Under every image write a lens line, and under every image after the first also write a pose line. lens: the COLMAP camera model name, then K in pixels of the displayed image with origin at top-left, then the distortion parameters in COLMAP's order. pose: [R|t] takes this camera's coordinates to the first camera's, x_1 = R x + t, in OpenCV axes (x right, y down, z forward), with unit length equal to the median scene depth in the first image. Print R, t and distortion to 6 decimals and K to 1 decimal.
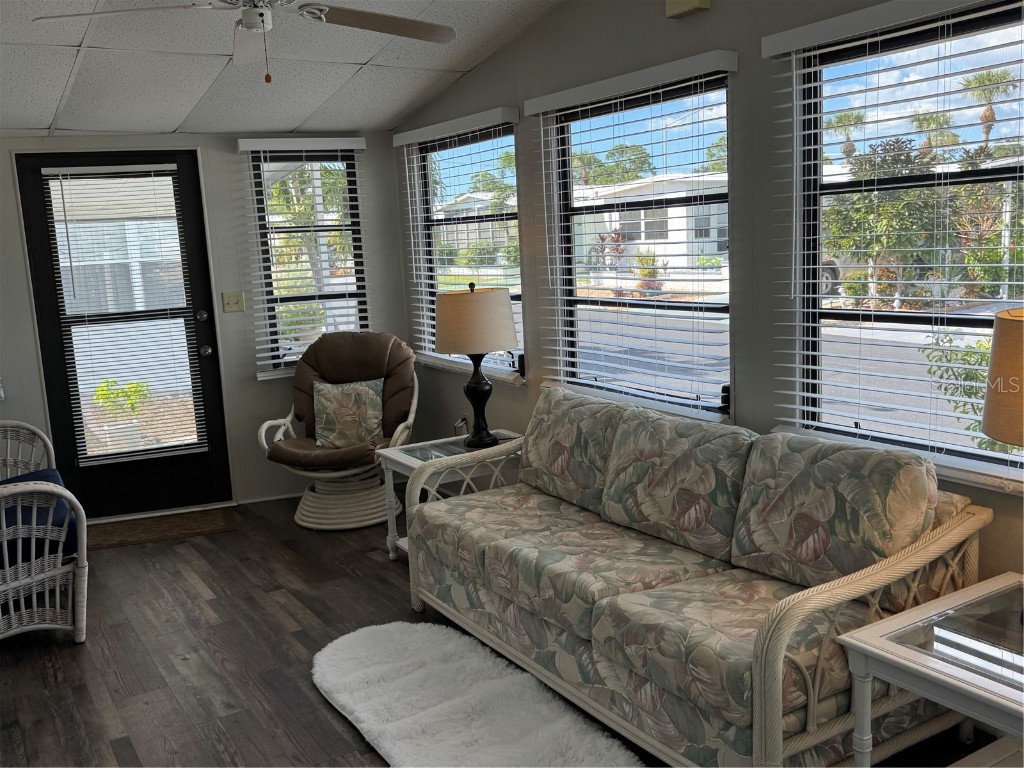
lens RADIAL K [[942.8, 0, 512.0], [0, 942.8, 384.0], [0, 0, 1]] dist [0.086540, 0.003232]
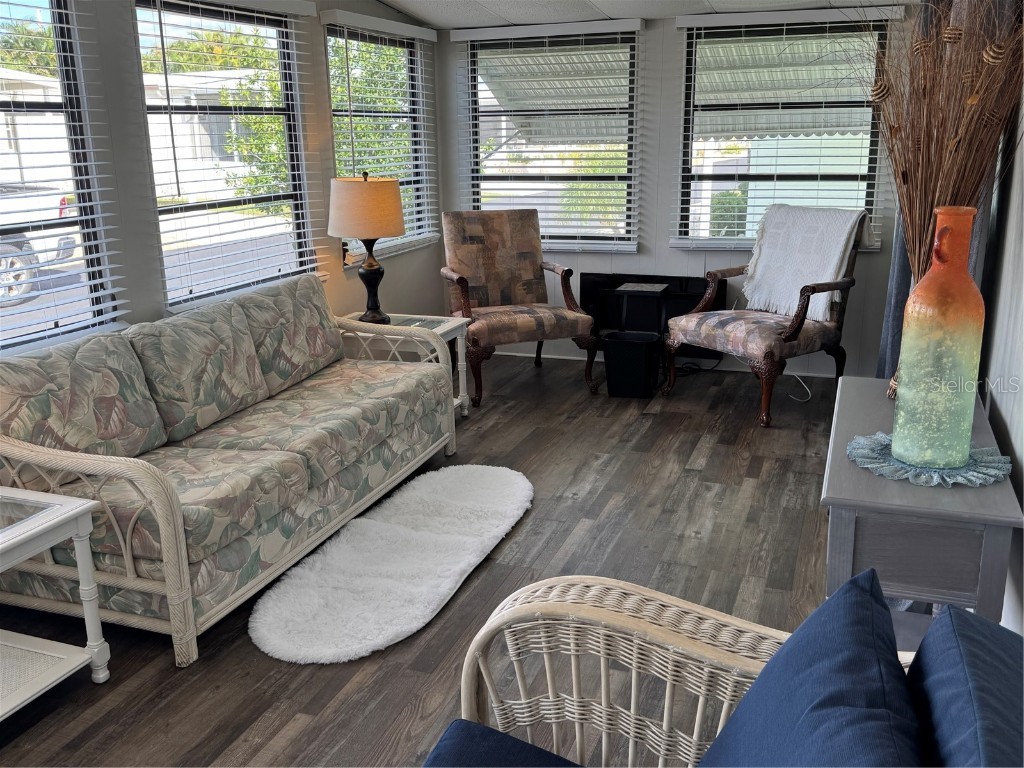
lens RADIAL K [[942.8, 0, 512.0], [0, 942.8, 384.0], [0, 0, 1]] dist [0.086540, 0.003232]
pose [[-0.605010, -0.153427, 0.781296, -1.019356], [0.170939, 0.933349, 0.315656, -0.189544], [-0.777652, 0.324529, -0.538459, 1.475814]]
